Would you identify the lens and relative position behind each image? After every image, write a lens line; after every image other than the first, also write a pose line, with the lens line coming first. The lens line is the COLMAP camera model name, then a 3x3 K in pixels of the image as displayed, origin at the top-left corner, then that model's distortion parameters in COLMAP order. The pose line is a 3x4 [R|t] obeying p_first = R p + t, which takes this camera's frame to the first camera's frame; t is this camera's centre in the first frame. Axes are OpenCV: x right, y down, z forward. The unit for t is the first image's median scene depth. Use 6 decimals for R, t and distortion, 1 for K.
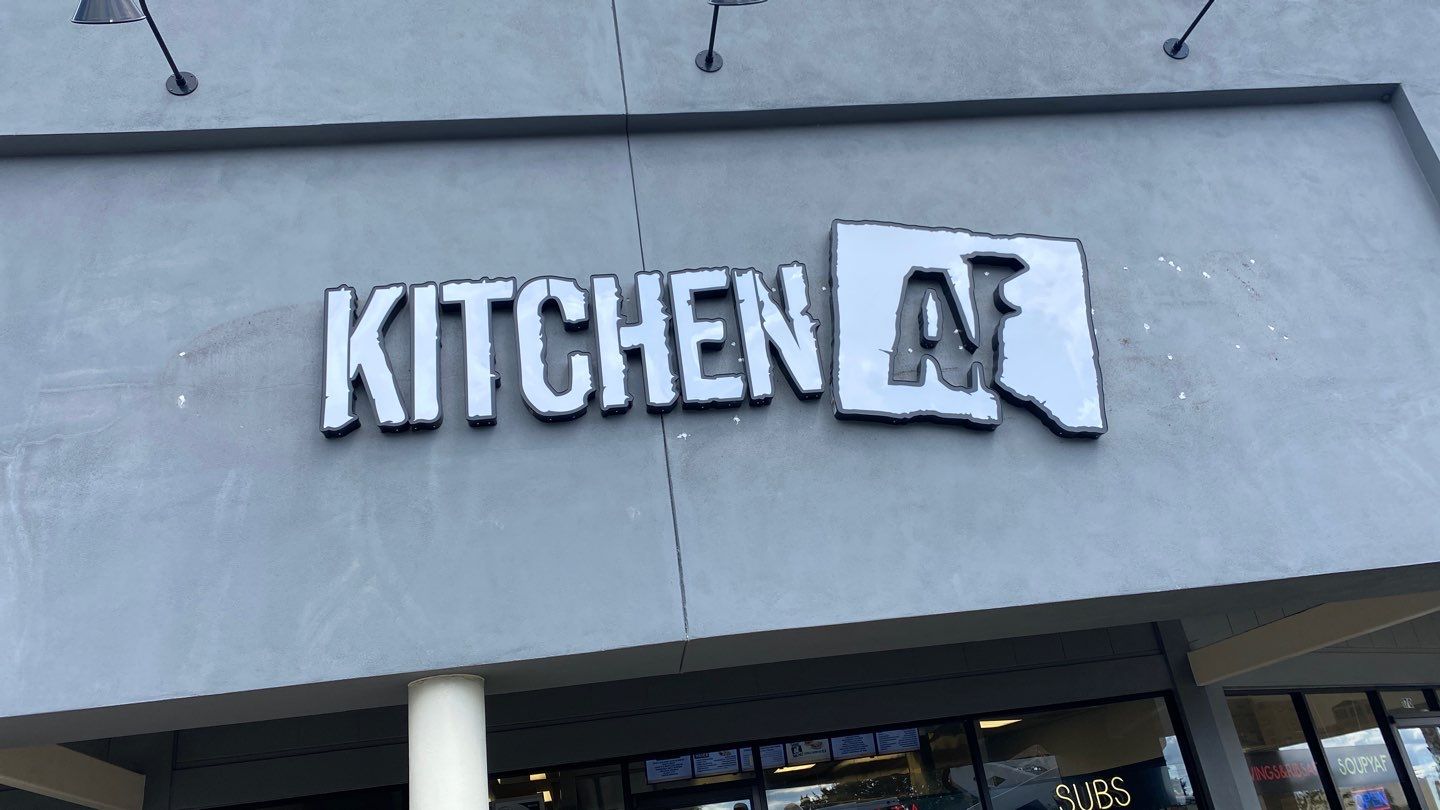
lens RADIAL K [[1109.8, 0, 714.9], [0, 1109.8, 396.2], [0, 0, 1]] dist [0.032903, -0.058635]
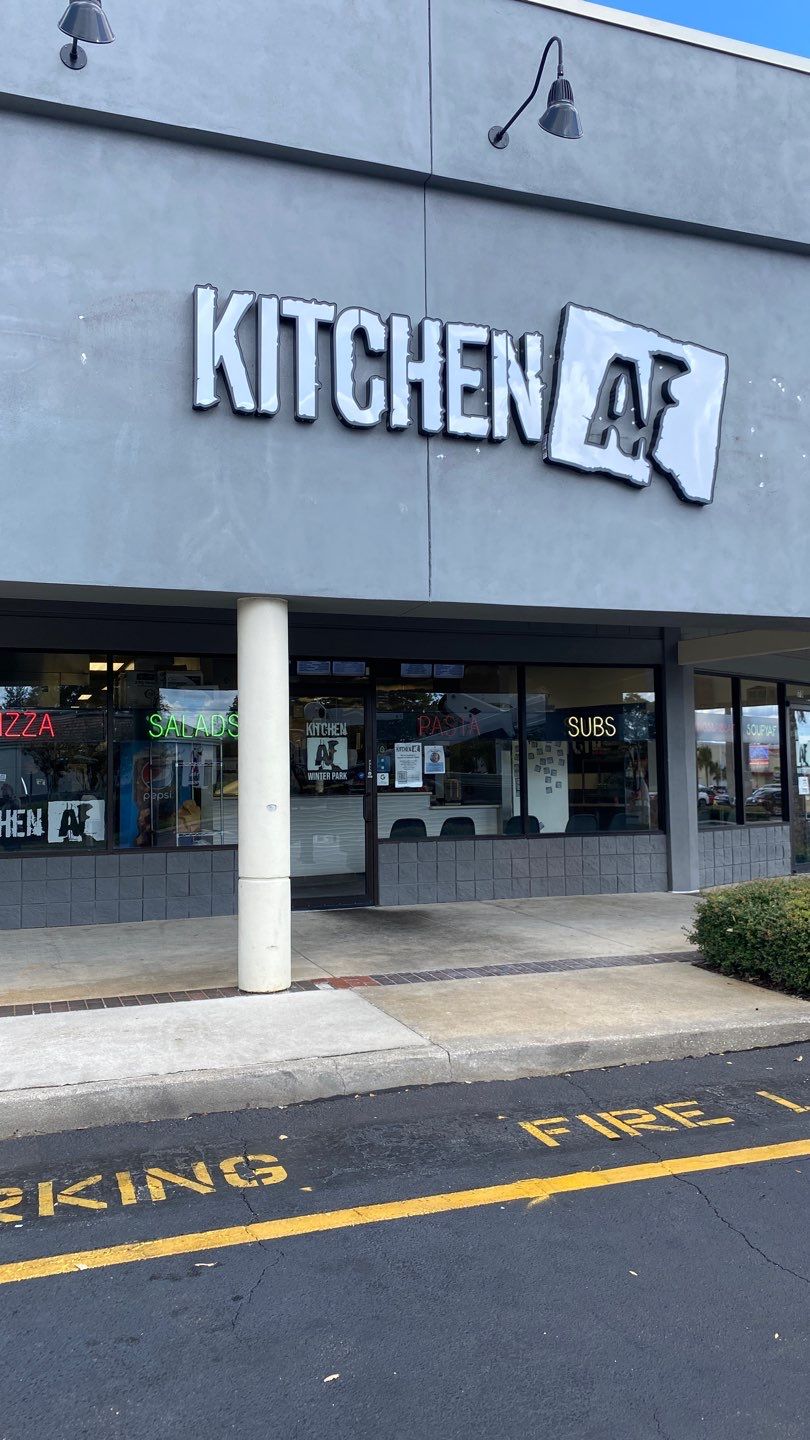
lens RADIAL K [[1087.3, 0, 405.0], [0, 1087.3, 720.0], [0, 0, 1]] dist [0.013892, -0.010106]
pose [[0.963521, 0.129514, 0.234207, -0.338025], [-0.204710, 0.920356, 0.333224, -0.100227], [-0.172397, -0.369013, 0.913295, -0.352163]]
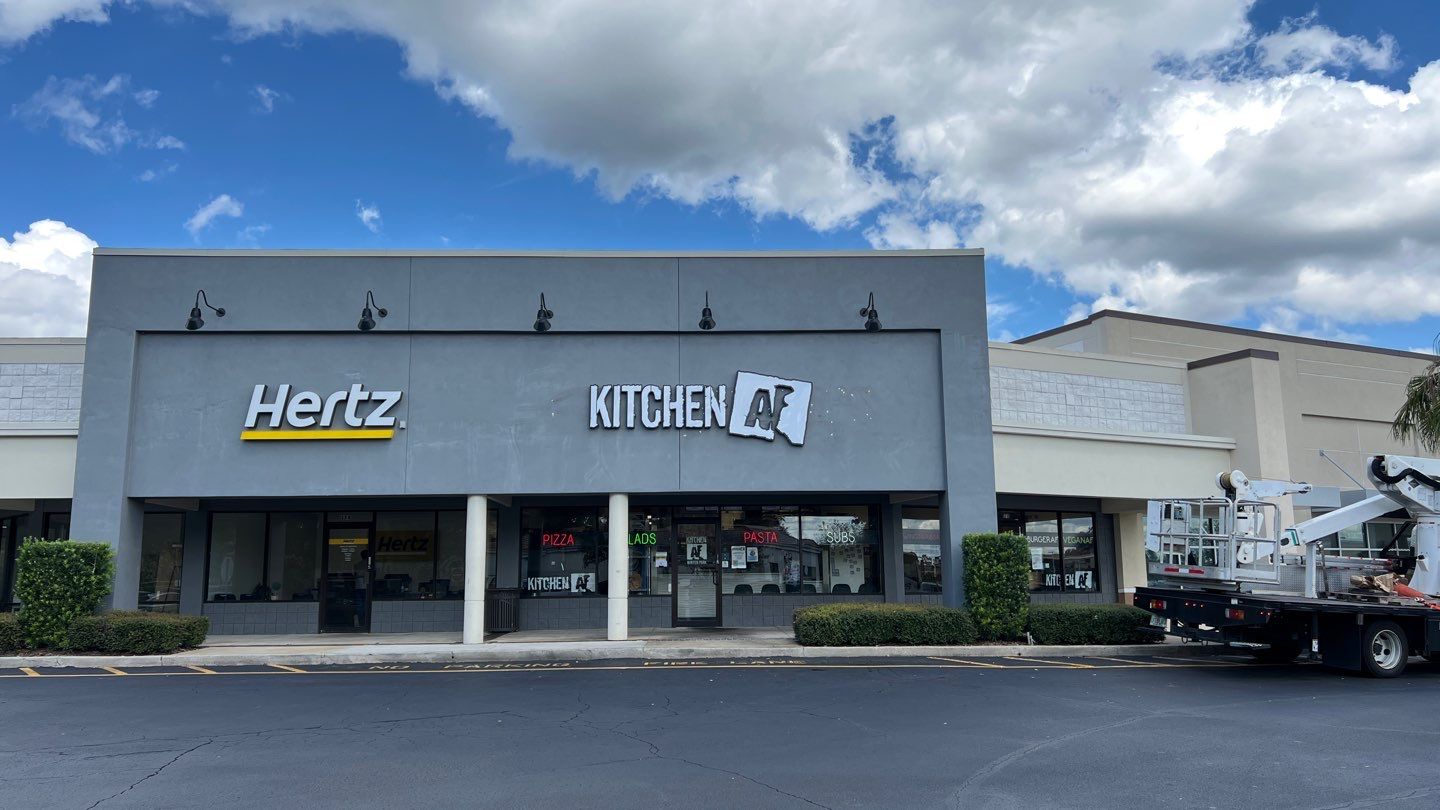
lens RADIAL K [[1024.1, 0, 719.2], [0, 1024.1, 433.3], [0, 0, 1]] dist [0.065905, -0.001689]
pose [[0.990398, 0.107330, -0.087135, 0.361188], [-0.077055, 0.951869, 0.296660, -0.940953], [0.114782, -0.287097, 0.951000, -2.101526]]
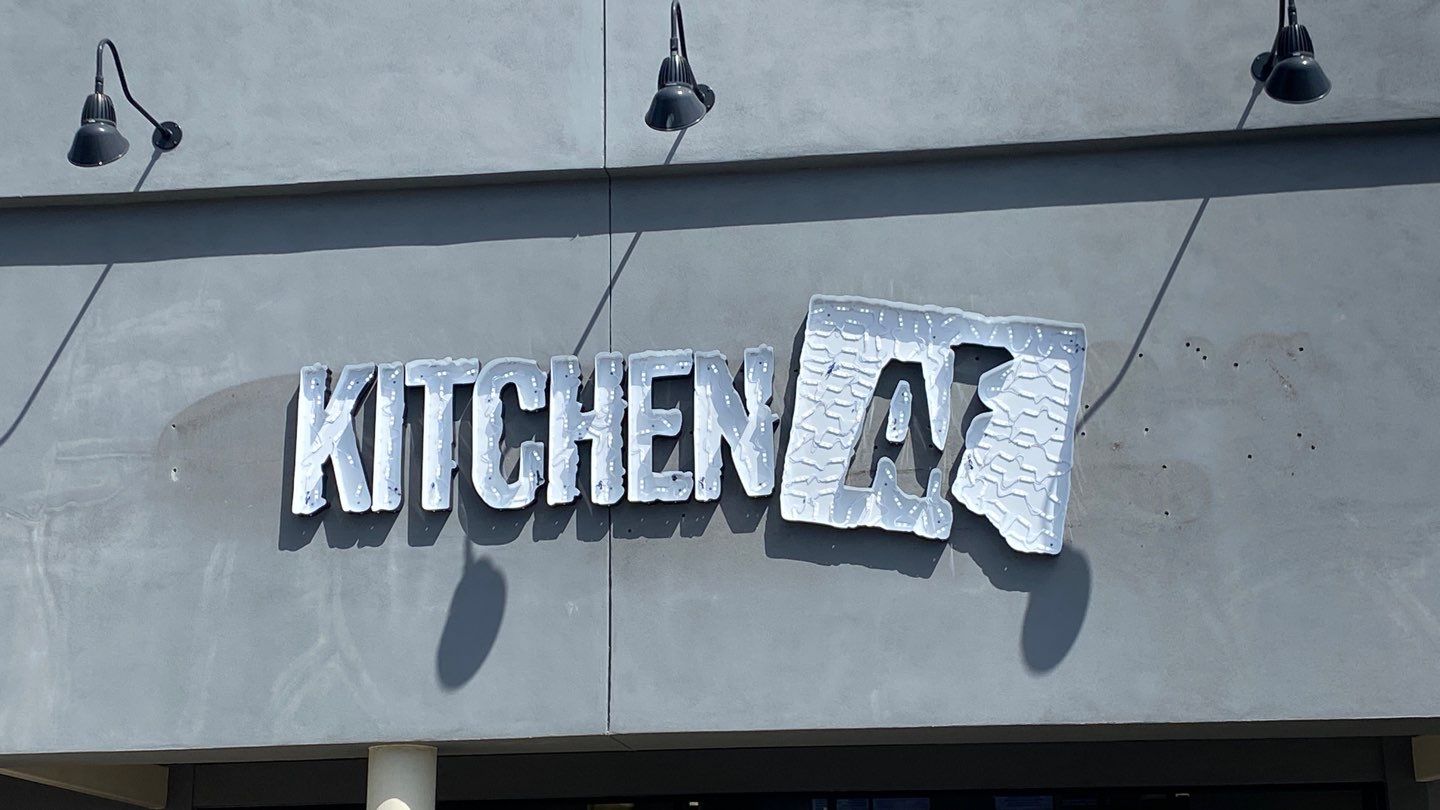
lens RADIAL K [[2259.6, 0, 720.0], [0, 2259.6, 405.0], [0, 0, 1]] dist [0.072037, -0.094442]
pose [[0.968824, 0.058124, -0.240835, 0.524158], [-0.010739, 0.981028, 0.193566, -0.461271], [0.247517, -0.184945, 0.951068, -0.888742]]
